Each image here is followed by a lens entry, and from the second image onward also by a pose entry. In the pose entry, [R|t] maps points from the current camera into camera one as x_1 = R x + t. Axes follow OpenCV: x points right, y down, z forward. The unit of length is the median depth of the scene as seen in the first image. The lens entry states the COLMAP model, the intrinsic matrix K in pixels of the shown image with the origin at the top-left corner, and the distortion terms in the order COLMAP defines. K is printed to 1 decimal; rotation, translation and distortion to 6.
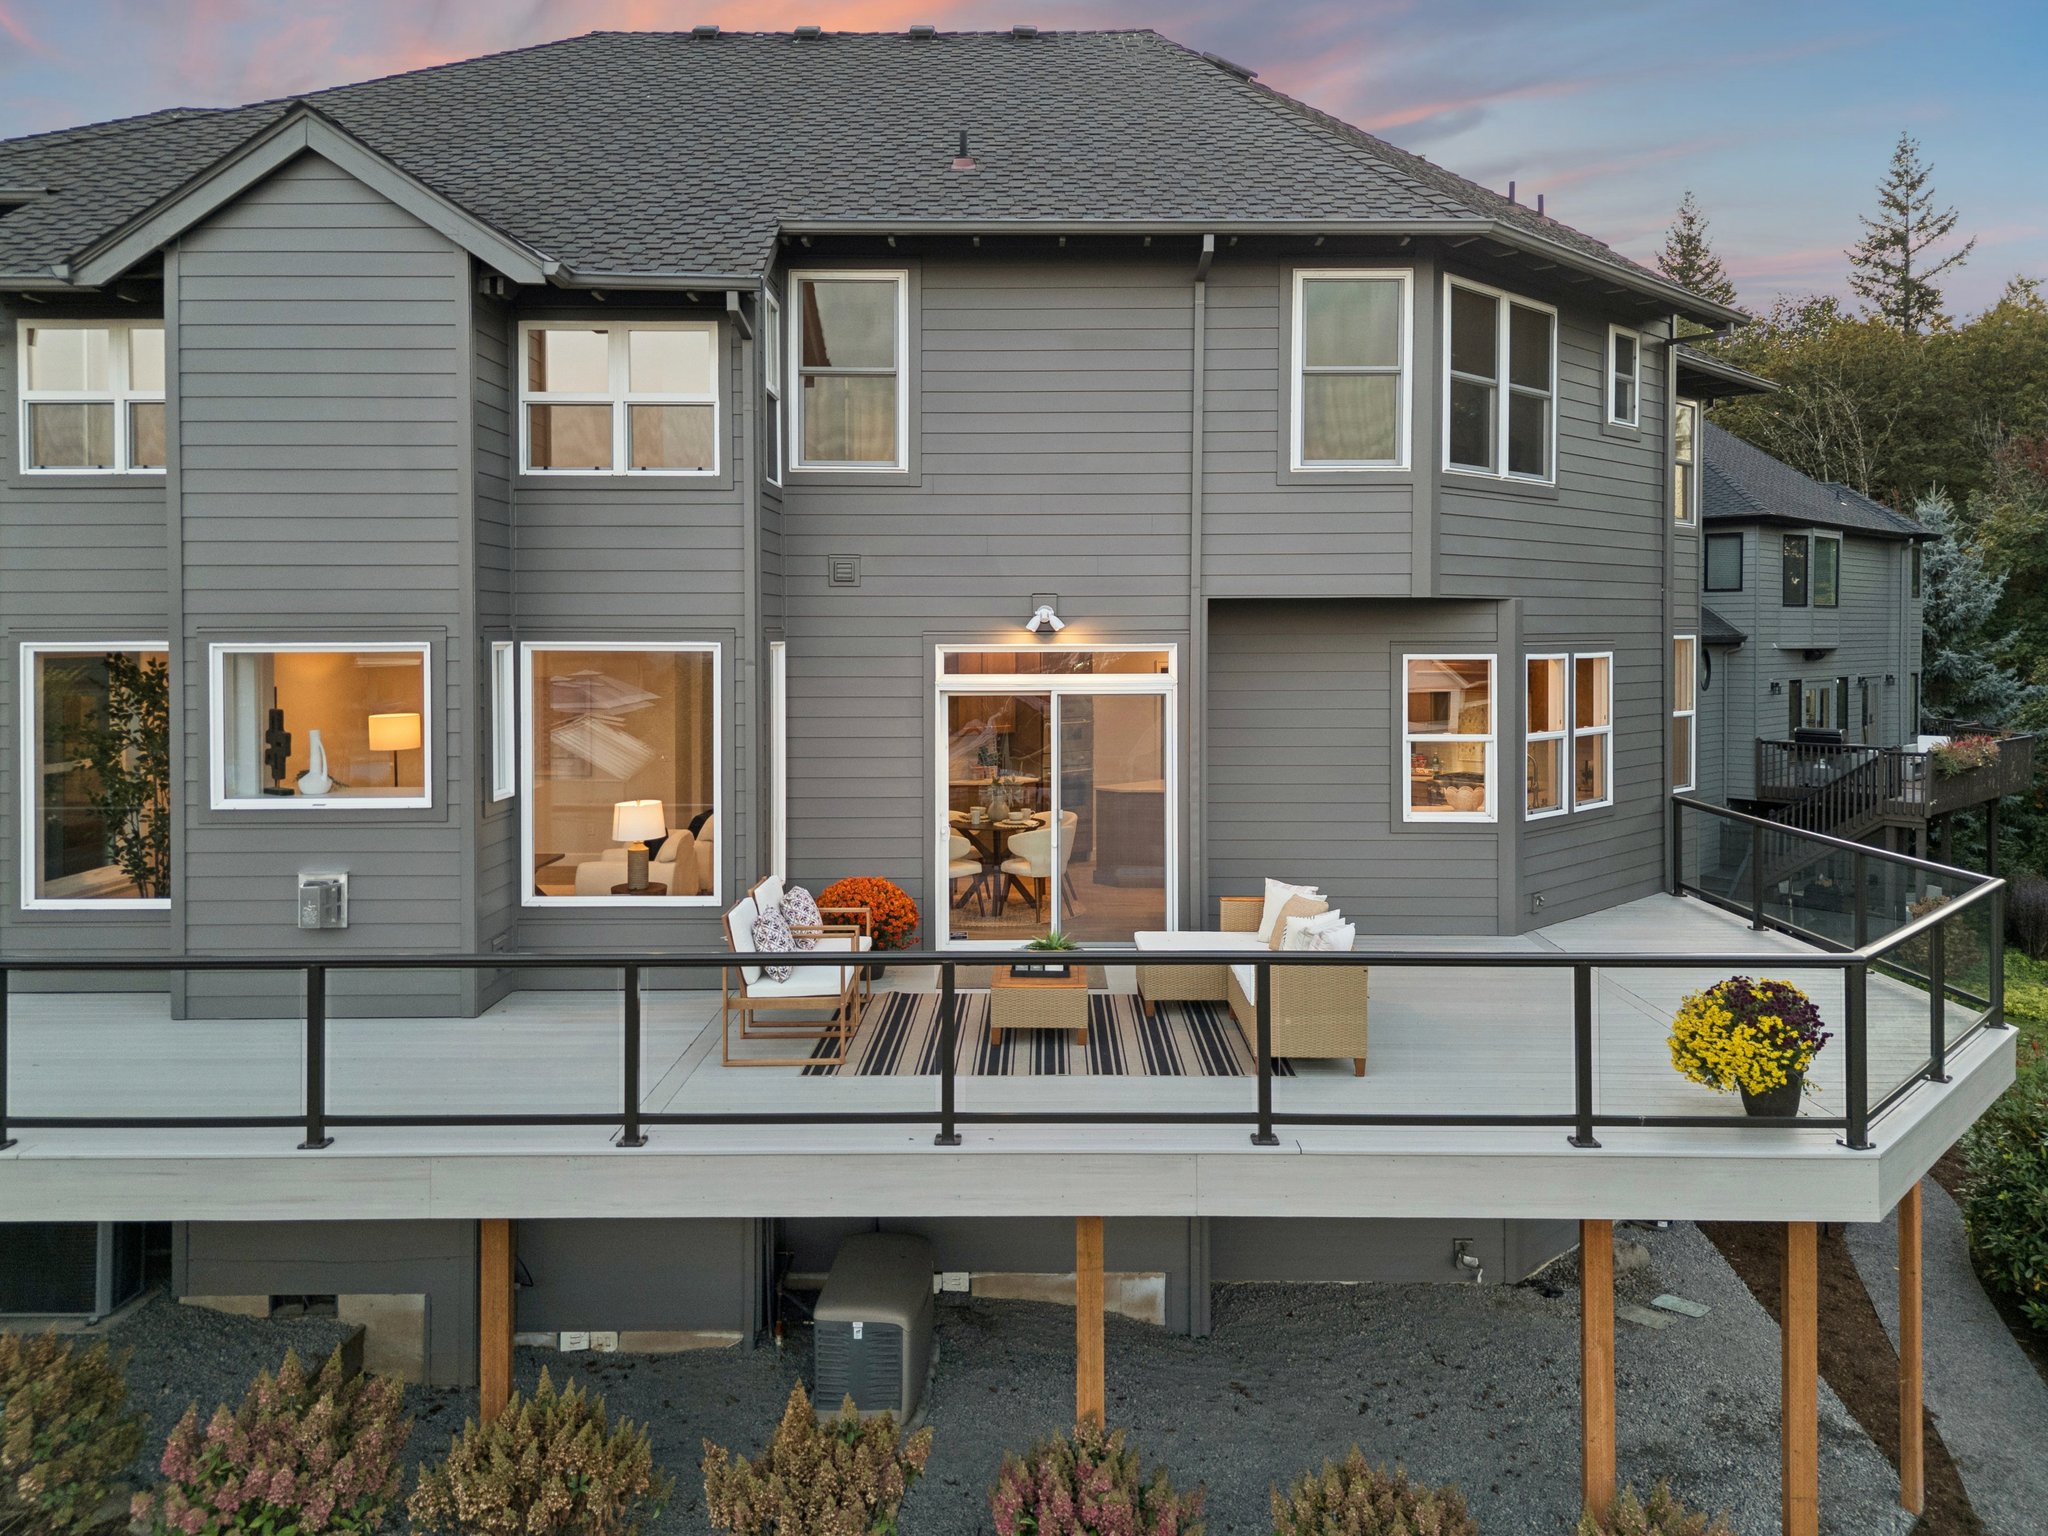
lens RADIAL K [[1490.8, 0, 1026.1], [0, 1490.8, 677.6], [0, 0, 1]] dist [-0.000680, -0.001173]
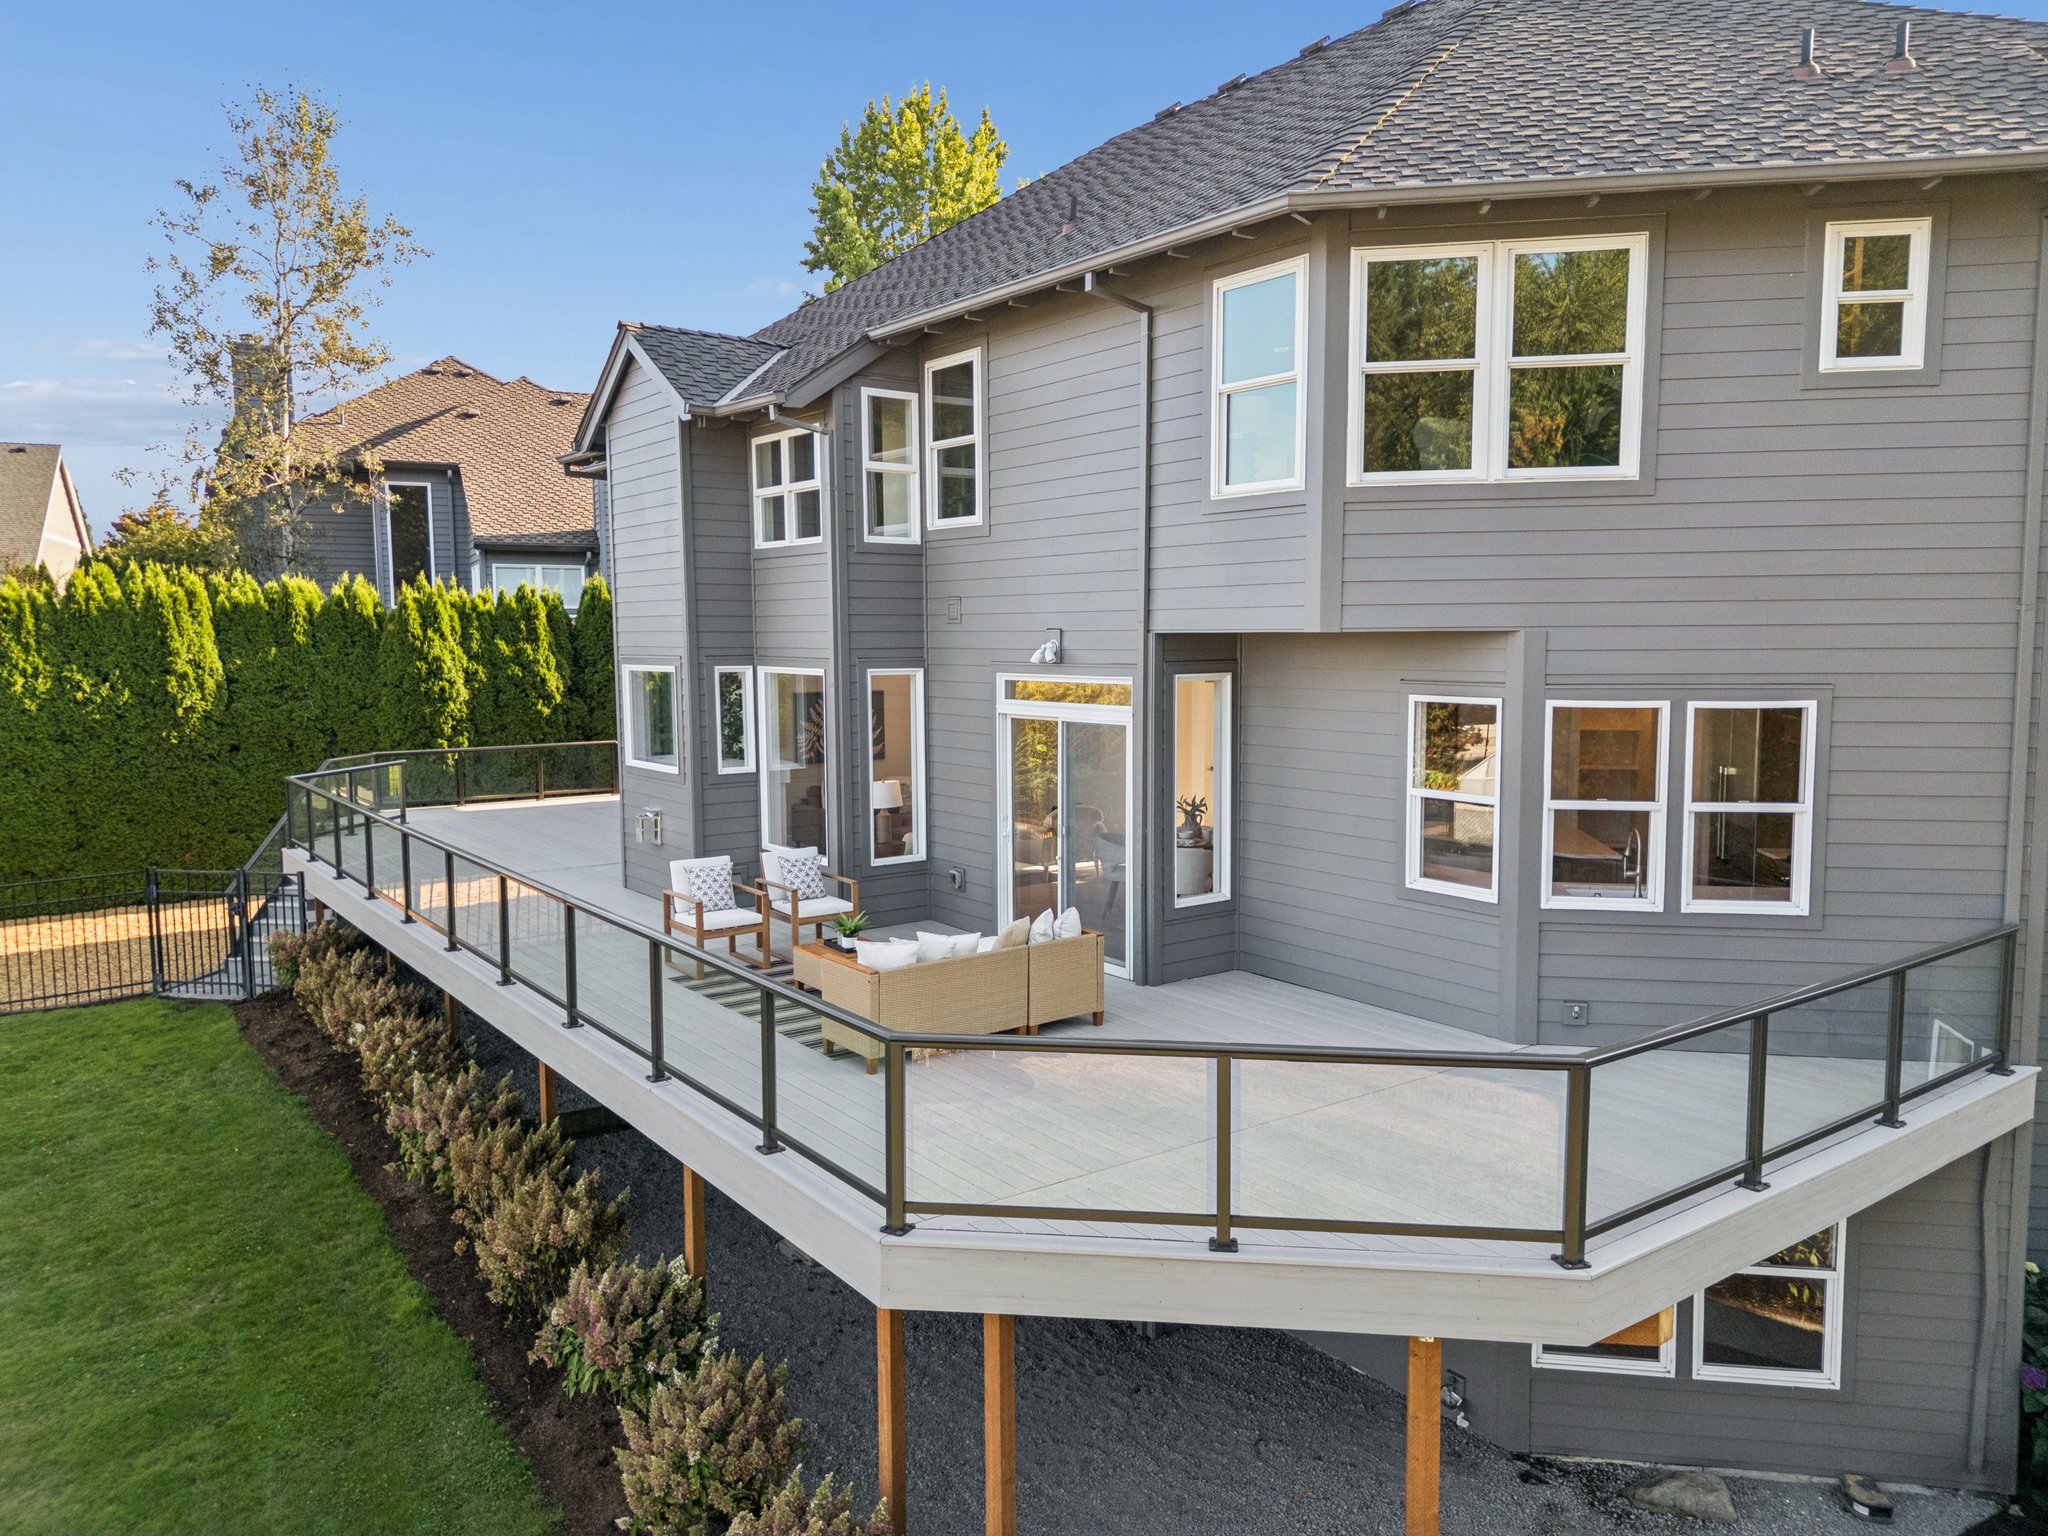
lens RADIAL K [[1437.5, 0, 1023.8], [0, 1437.5, 790.4], [0, 0, 1]] dist [0.006420, -0.001836]
pose [[0.591910, 0.088091, -0.801175, 0.846854], [-0.022429, 0.995425, 0.092878, -0.036144], [0.805692, -0.037006, 0.591178, 0.353170]]
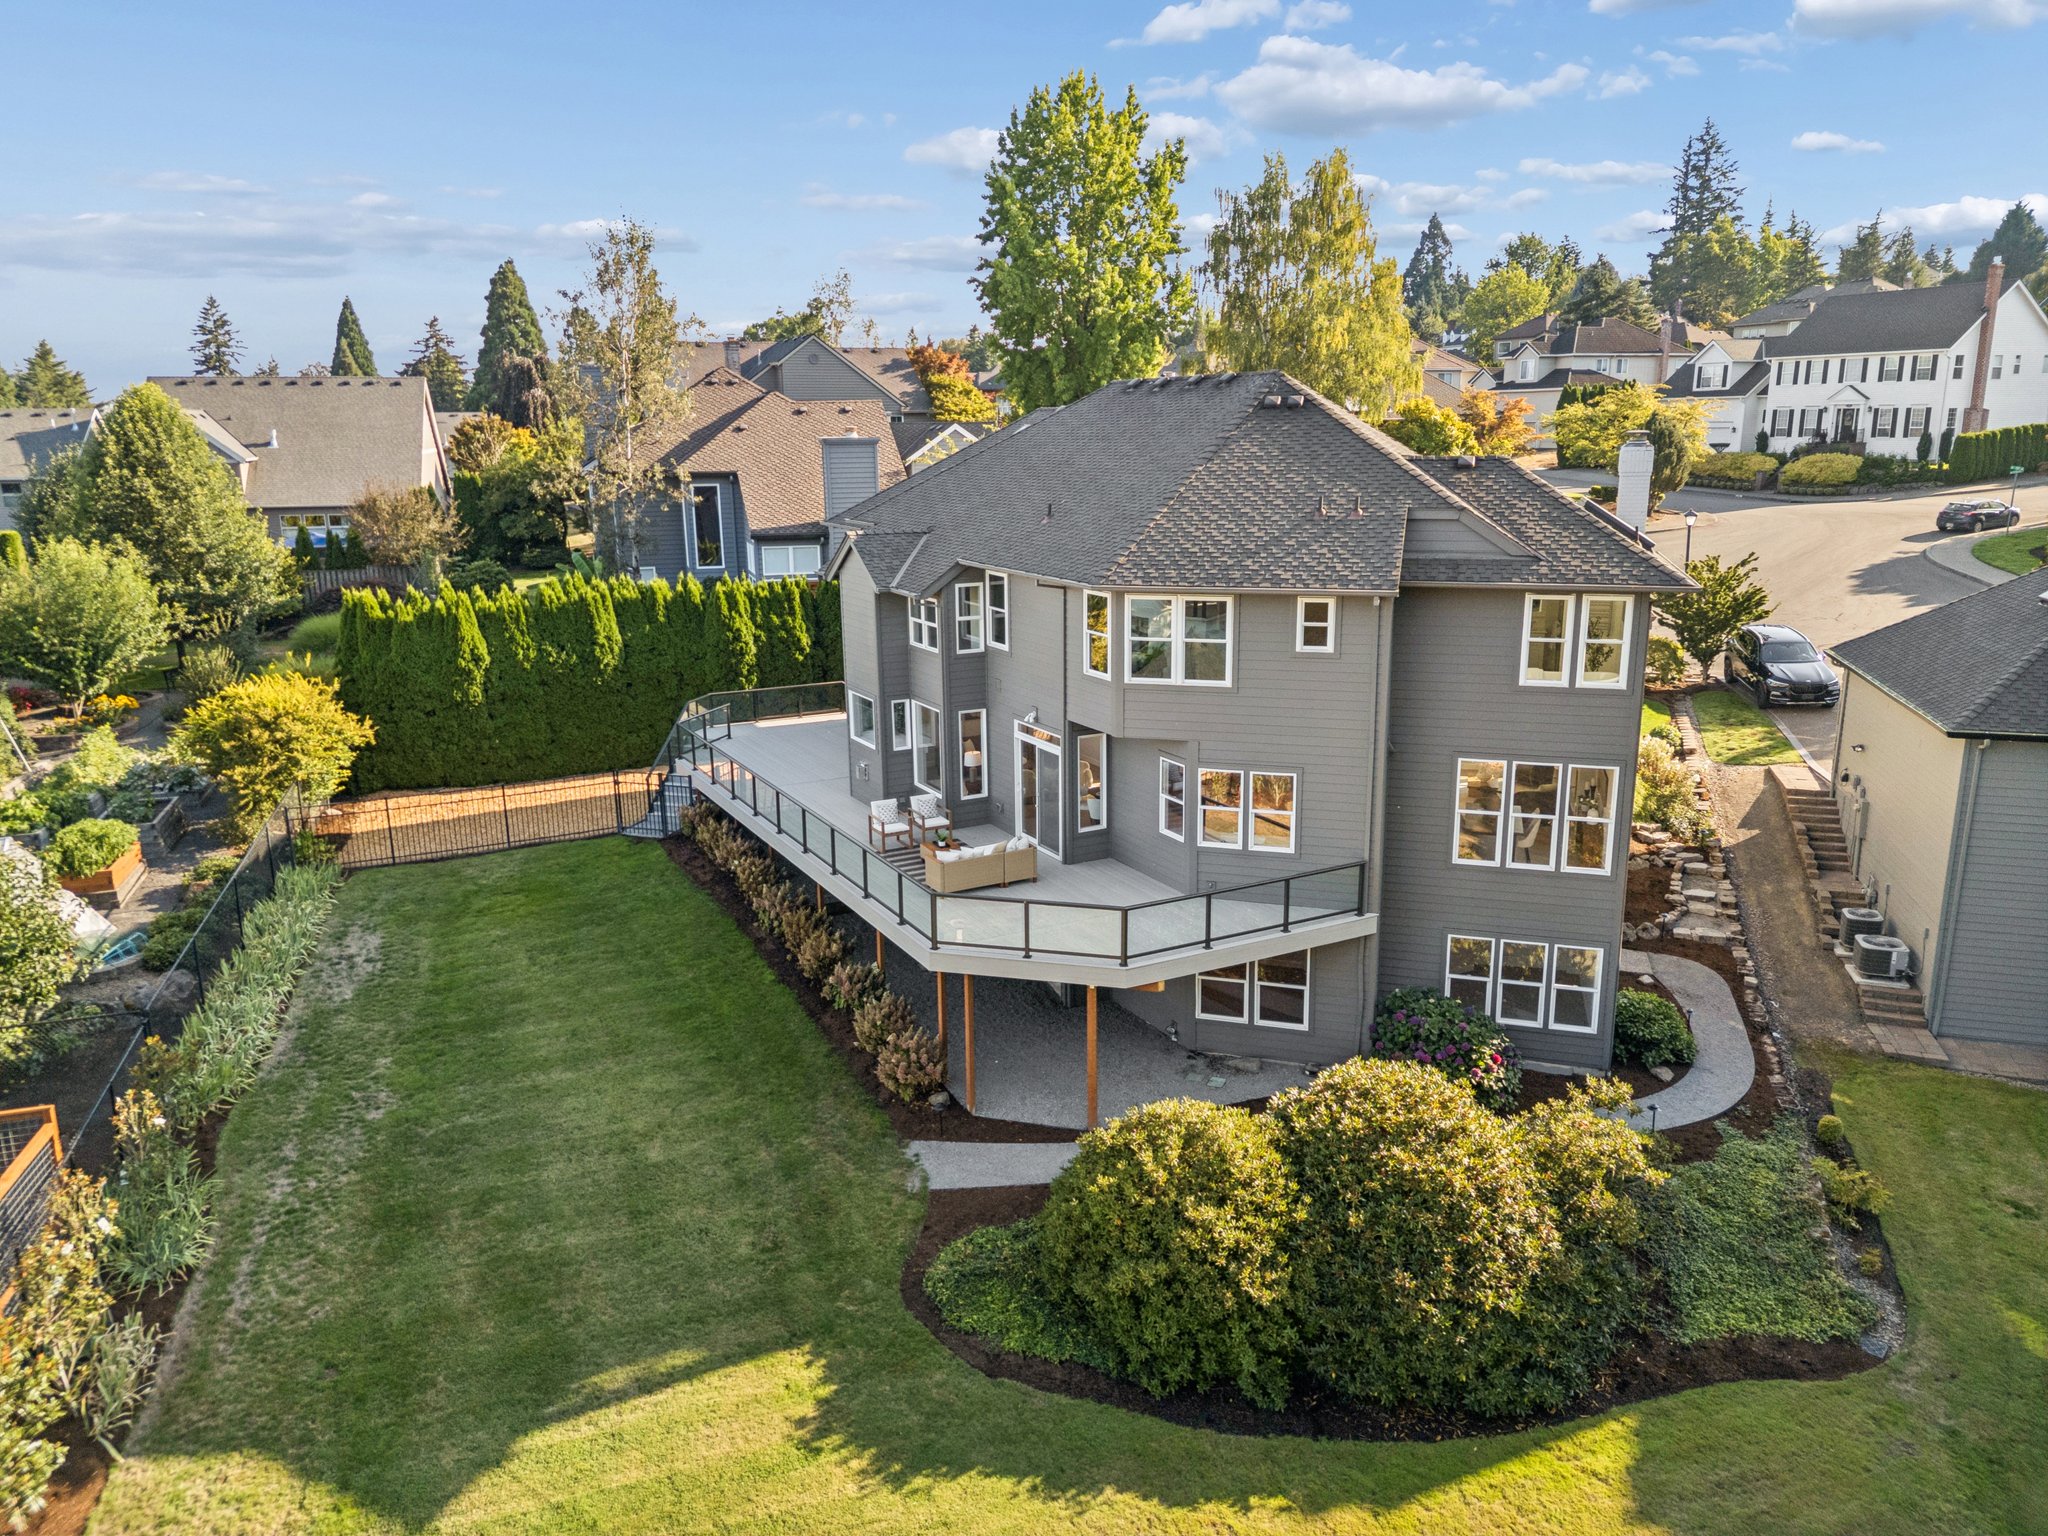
lens RADIAL K [[1400.4, 0, 1016.1], [0, 1400.4, 798.1], [0, 0, 1]] dist [-0.001206, -0.003305]
pose [[0.468107, 0.223002, -0.855071, 2.019987], [-0.016241, 0.969641, 0.243991, -0.476845], [0.883522, -0.100327, 0.457518, -0.112261]]
